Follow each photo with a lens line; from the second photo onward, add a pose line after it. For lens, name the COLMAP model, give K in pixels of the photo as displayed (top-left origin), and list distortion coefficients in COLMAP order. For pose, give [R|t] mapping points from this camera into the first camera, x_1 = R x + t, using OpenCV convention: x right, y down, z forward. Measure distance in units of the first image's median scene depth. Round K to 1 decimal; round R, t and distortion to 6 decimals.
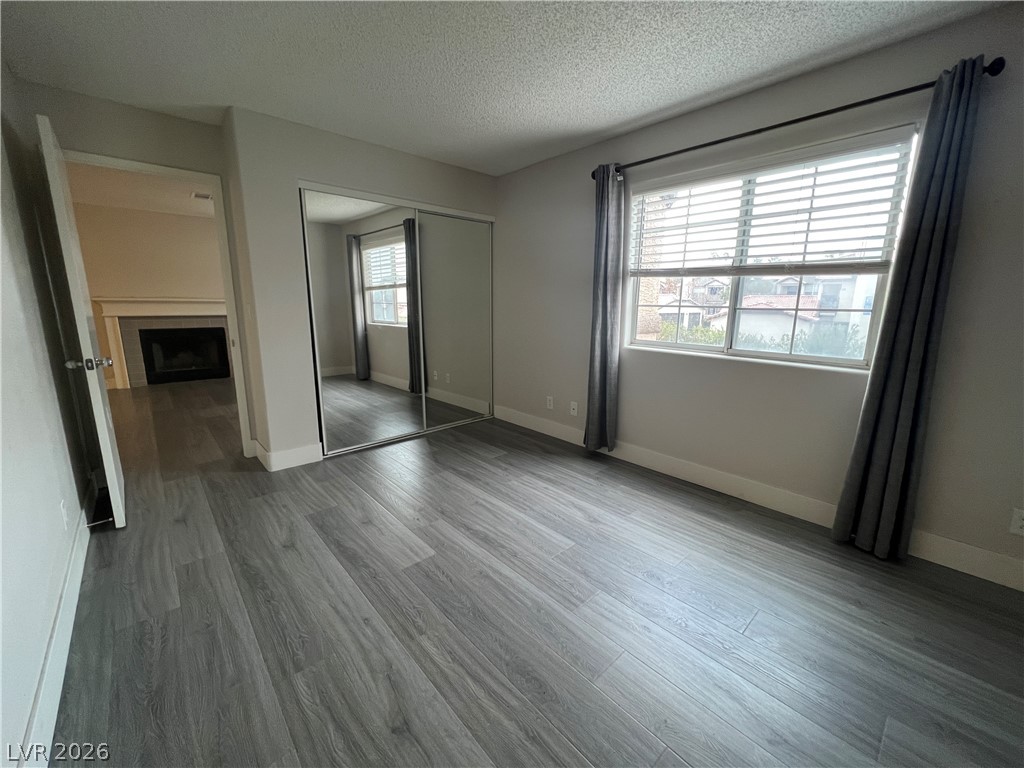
lens RADIAL K [[406.5, 0, 516.0], [0, 406.5, 381.9], [0, 0, 1]] dist [-0.000731, 0.000262]
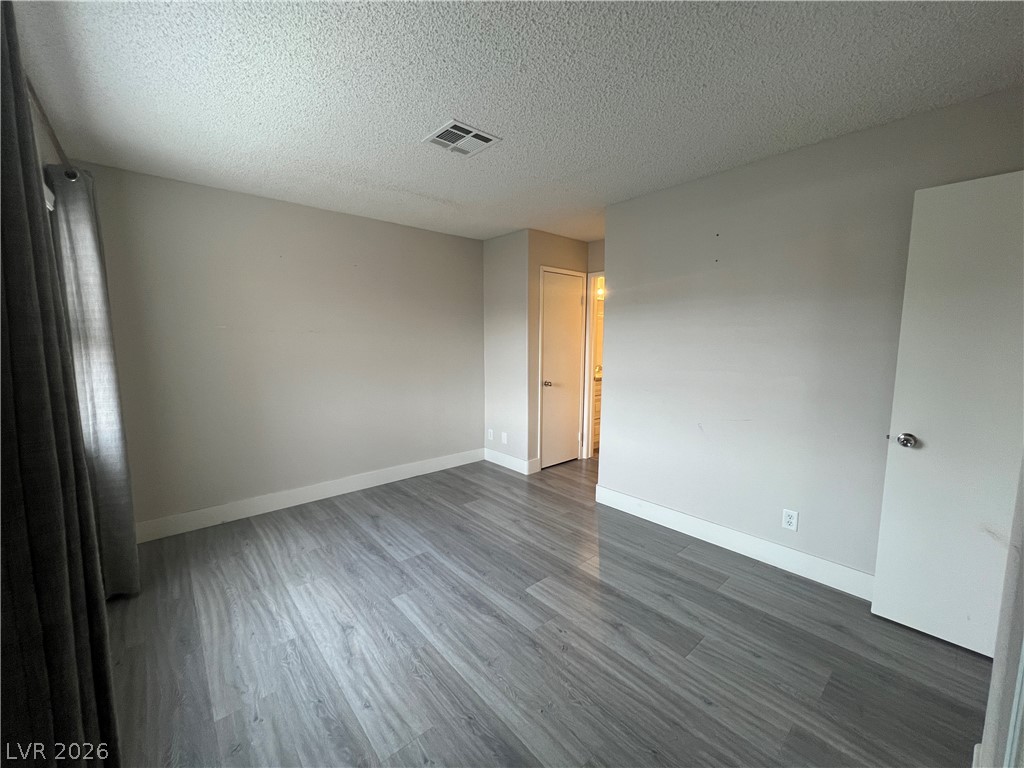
lens RADIAL K [[406.5, 0, 511.9], [0, 406.5, 383.0], [0, 0, 1]] dist [-0.000731, 0.000262]
pose [[-0.999686, -0.011982, 0.022029, -0.157935], [-0.004792, 0.953553, 0.301189, -0.393440], [-0.024614, 0.300988, -0.953310, 1.663346]]
